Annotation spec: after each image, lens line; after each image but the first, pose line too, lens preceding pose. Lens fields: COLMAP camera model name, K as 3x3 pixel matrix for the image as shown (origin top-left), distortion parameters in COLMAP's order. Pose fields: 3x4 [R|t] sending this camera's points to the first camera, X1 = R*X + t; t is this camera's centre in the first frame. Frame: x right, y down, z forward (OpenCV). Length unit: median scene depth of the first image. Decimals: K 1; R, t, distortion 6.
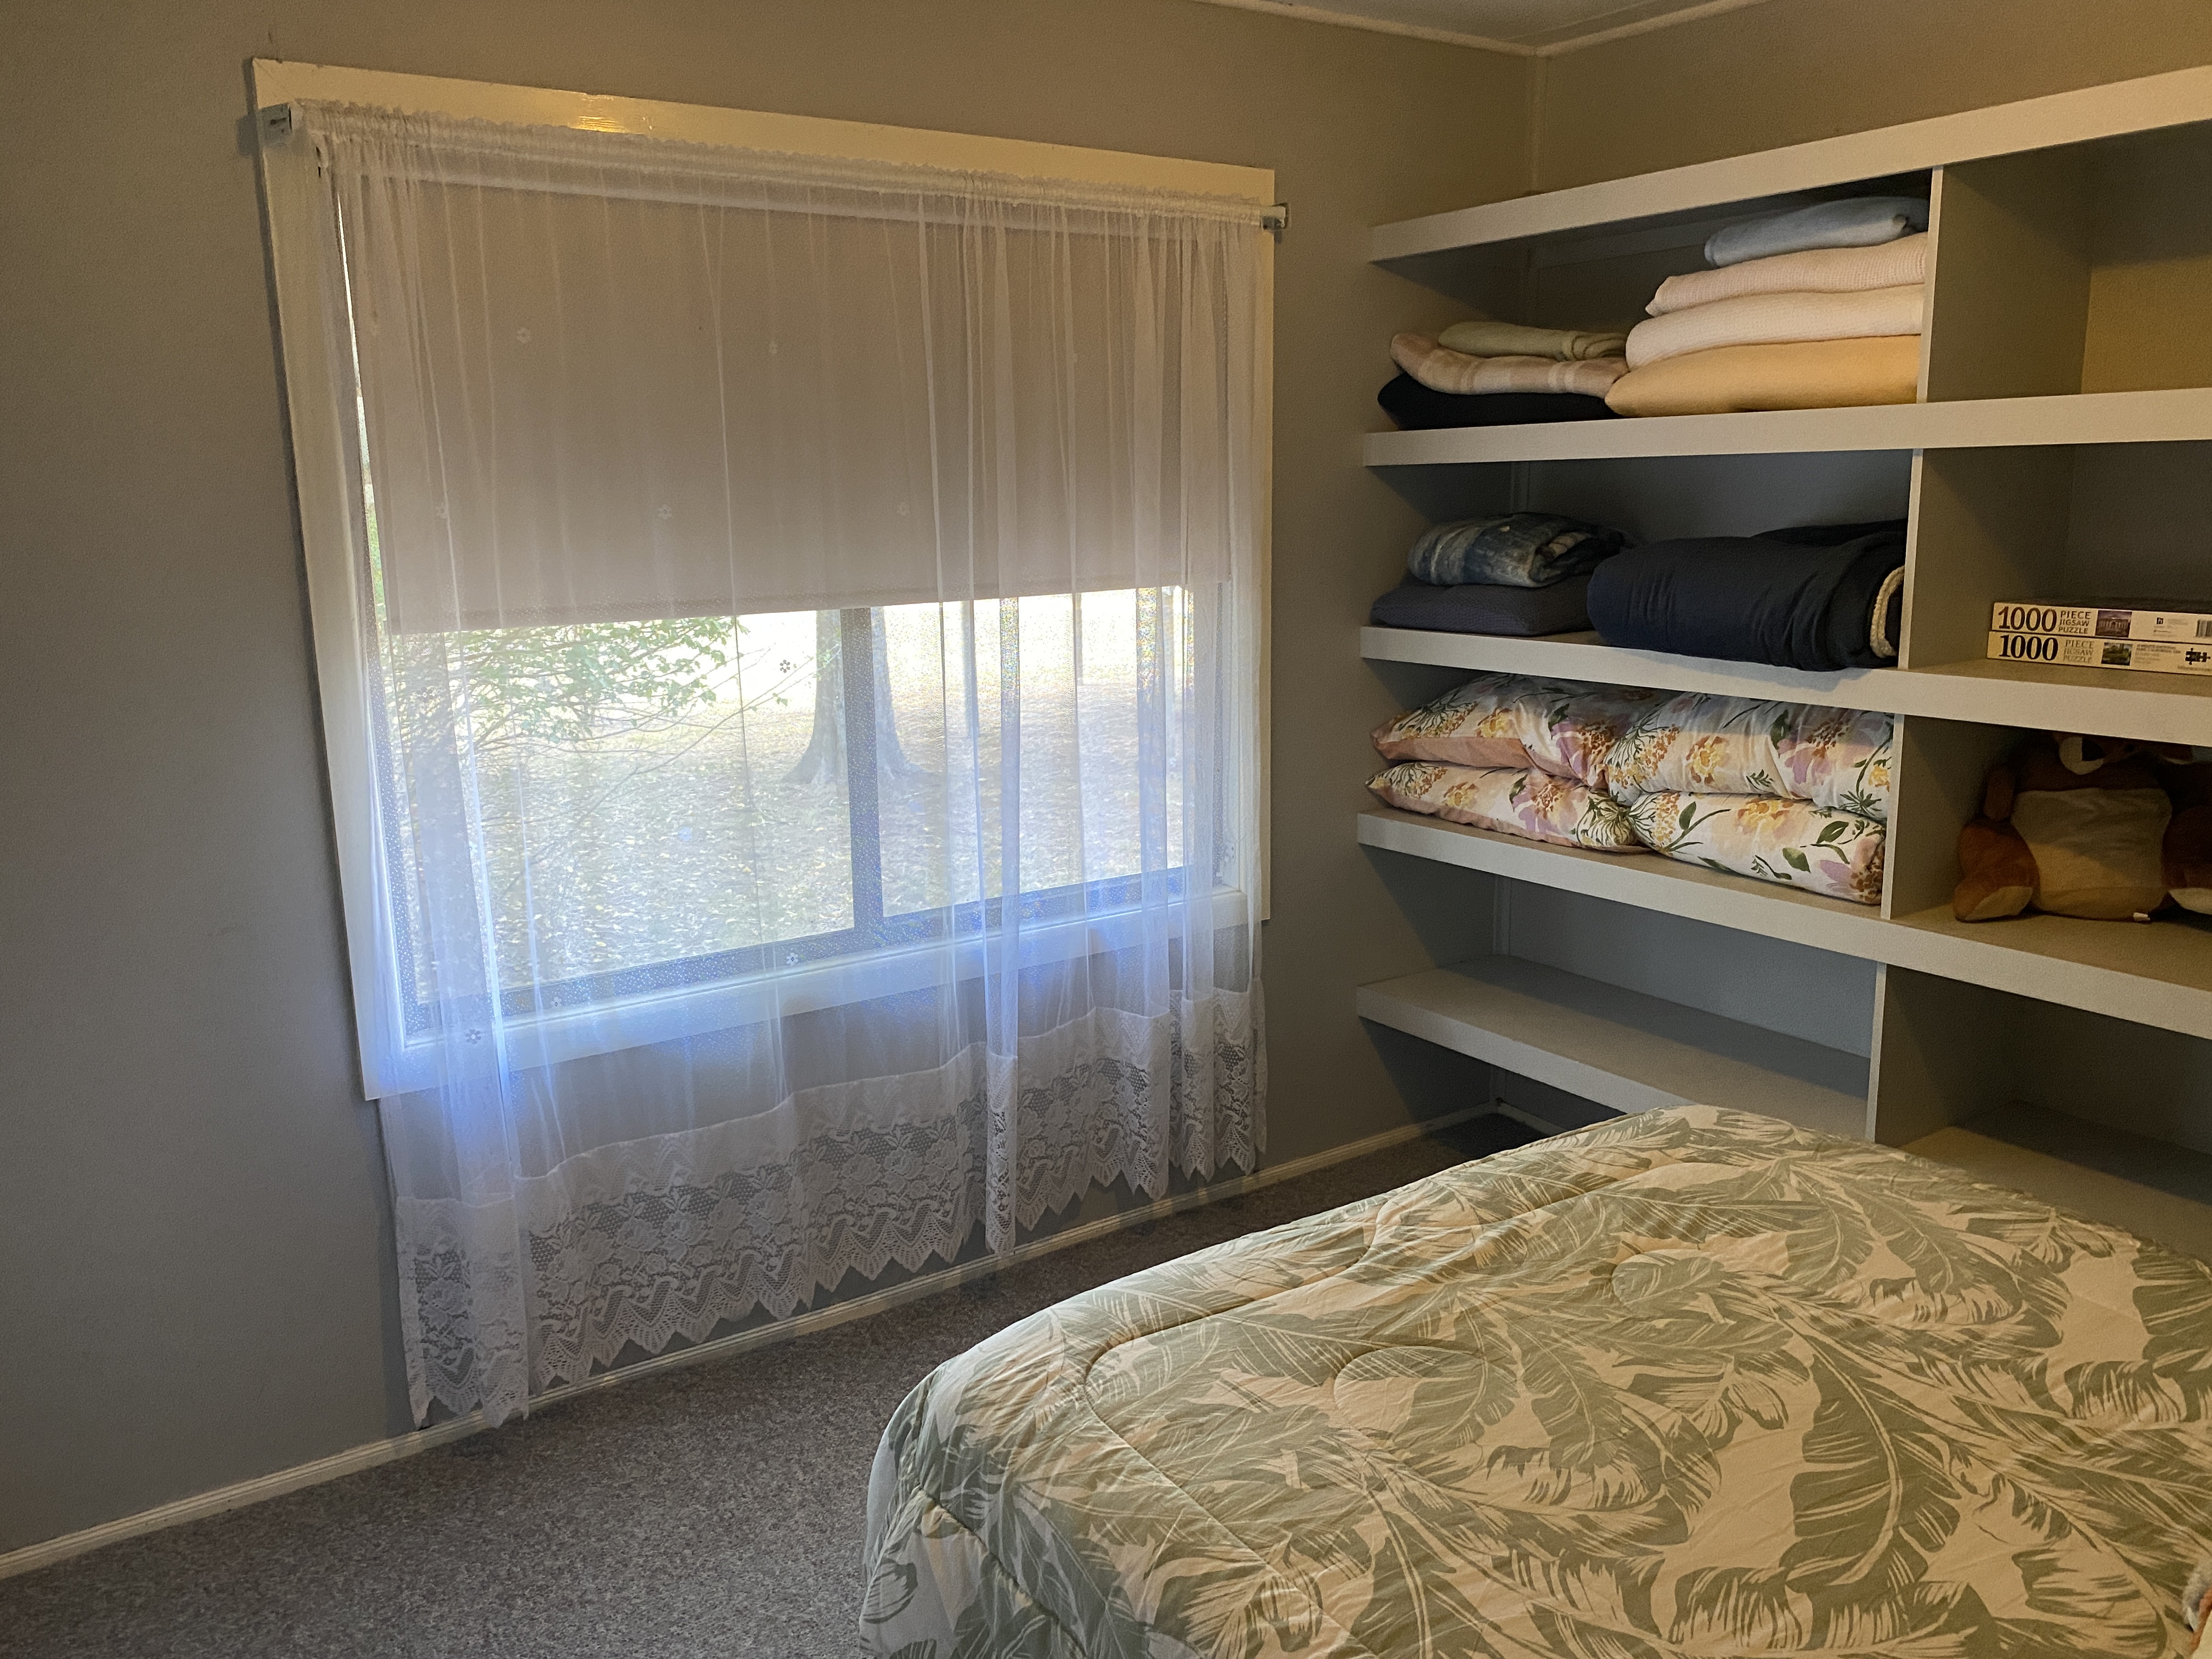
lens RADIAL K [[1700.9, 0, 1105.4], [0, 1700.9, 827.5], [0, 0, 1]] dist [0.008595, -0.001136]
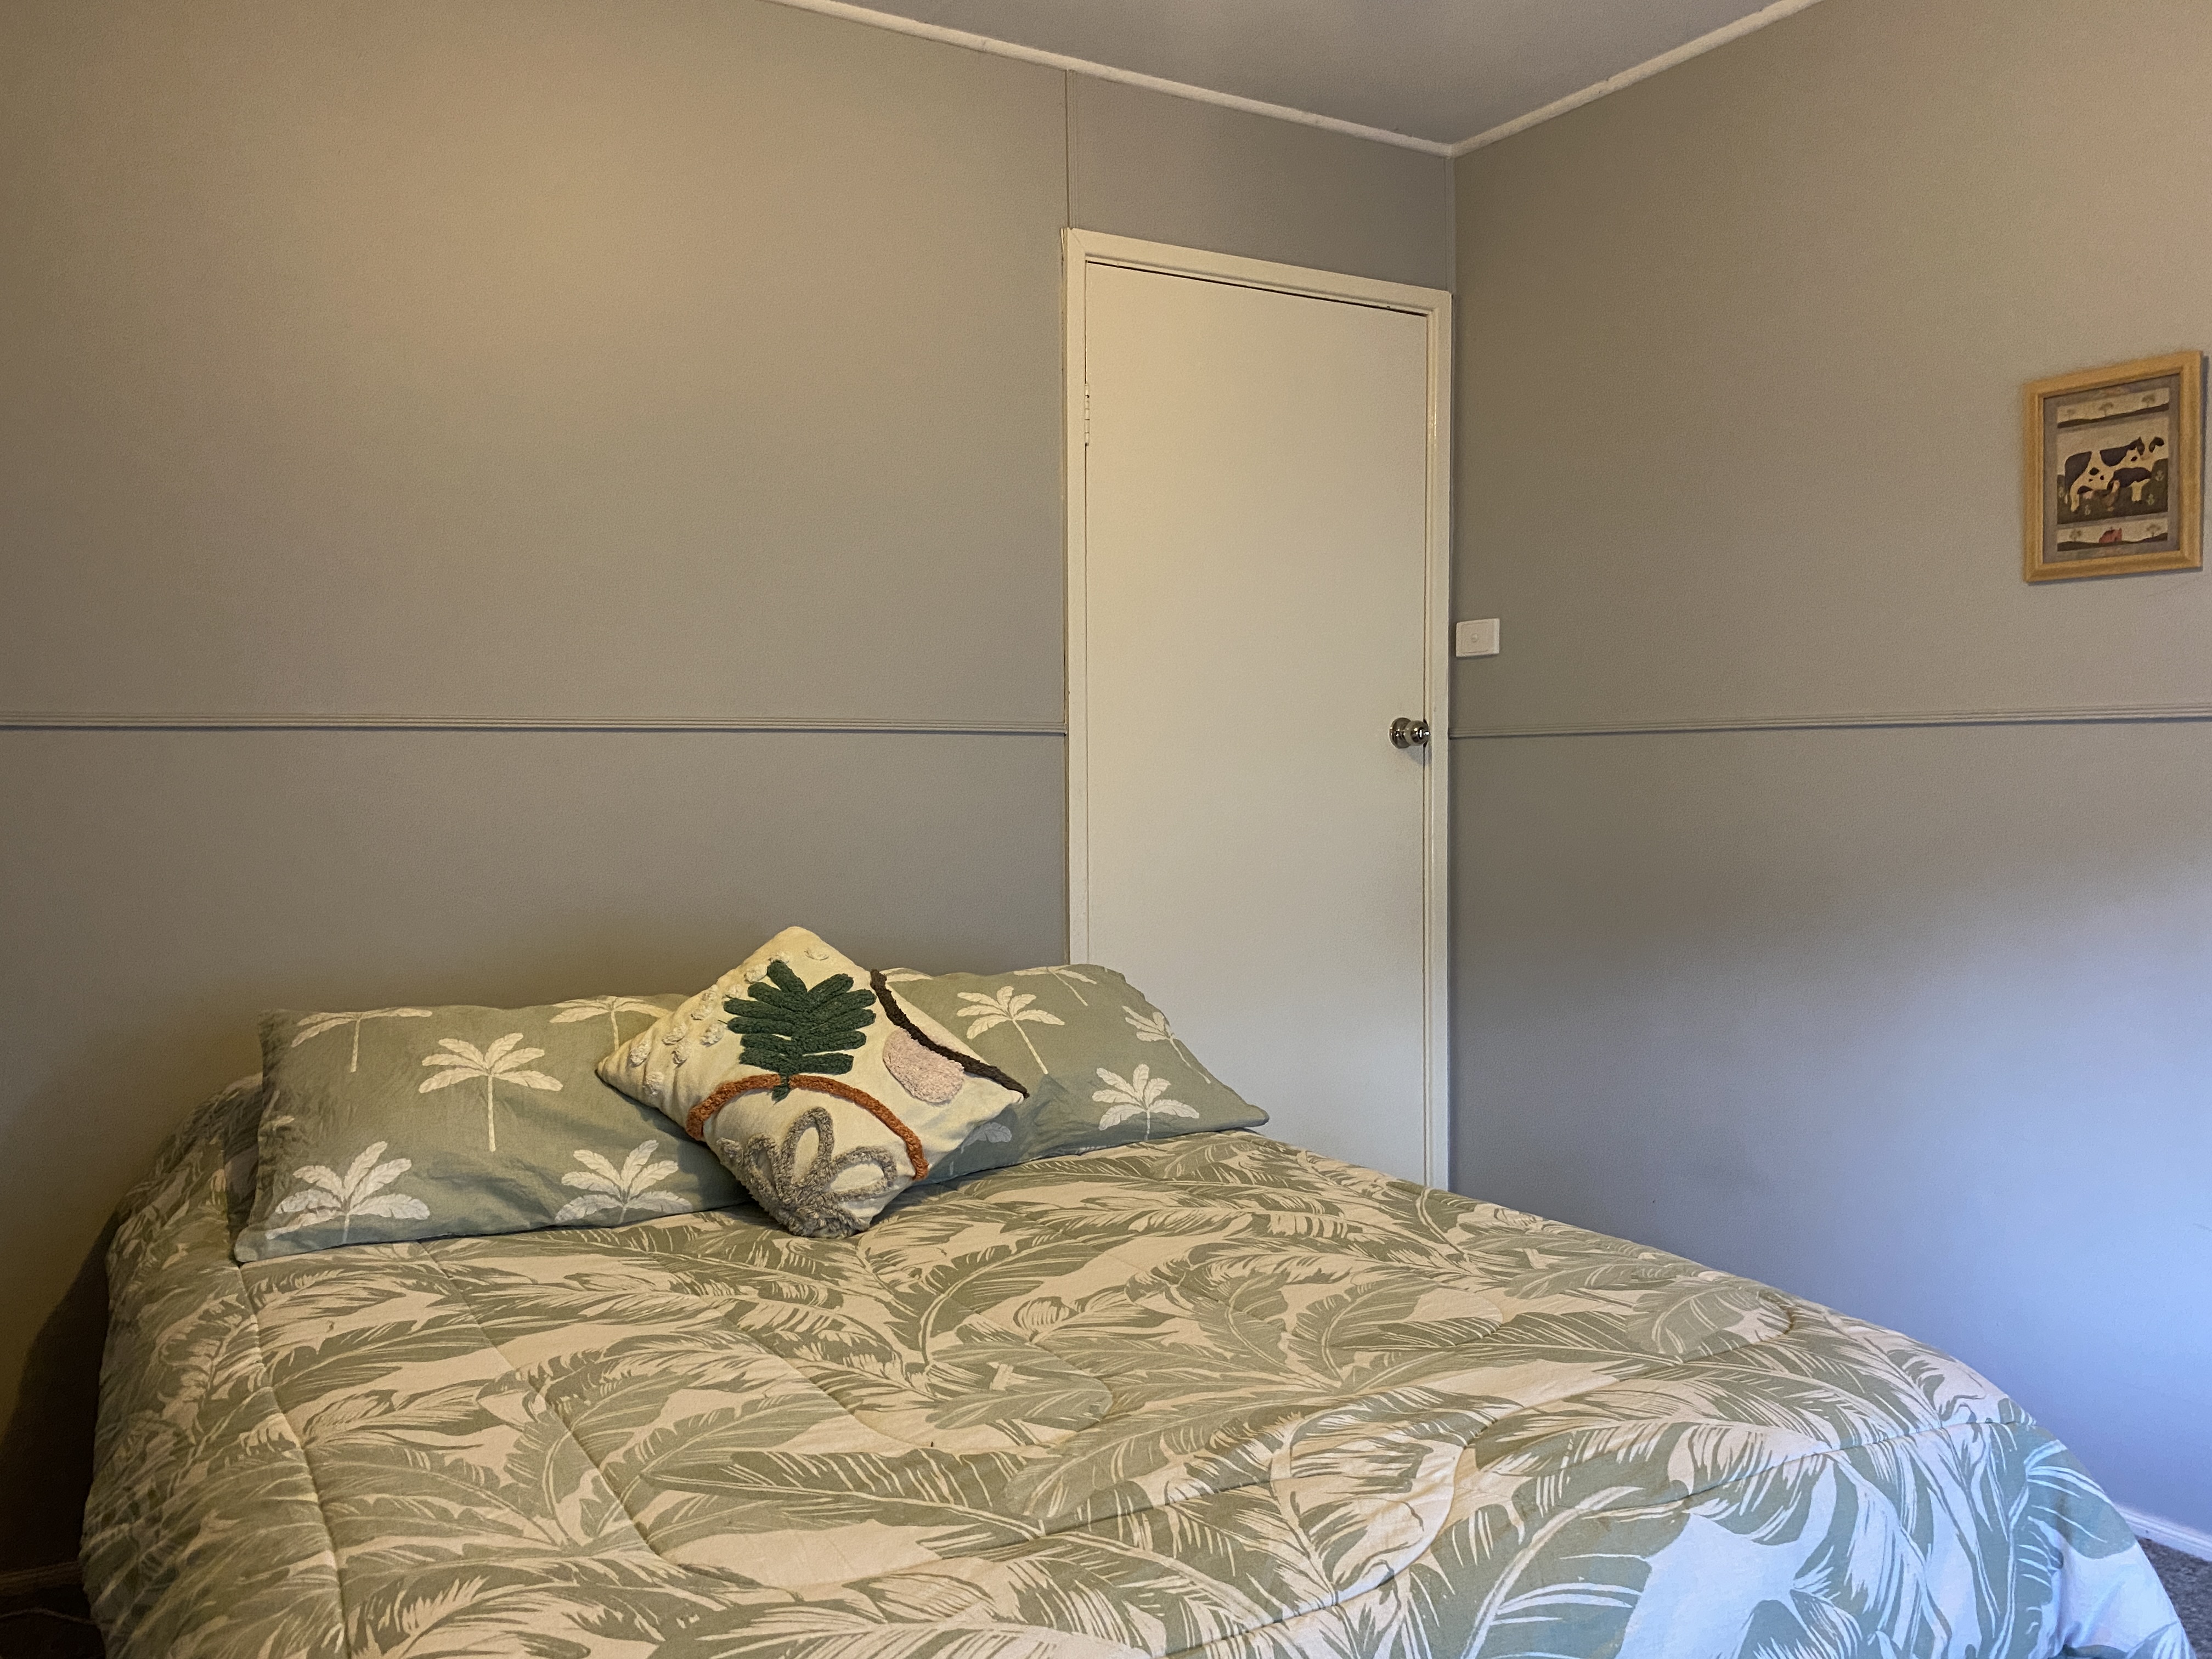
lens RADIAL K [[1700.9, 0, 1106.3], [0, 1700.9, 828.9], [0, 0, 1]] dist [0.008595, -0.001136]
pose [[-0.998669, 0.016136, 0.048983, 0.307777], [0.027197, 0.971767, 0.234371, -0.142268], [-0.043818, 0.235391, -0.970912, 1.901544]]
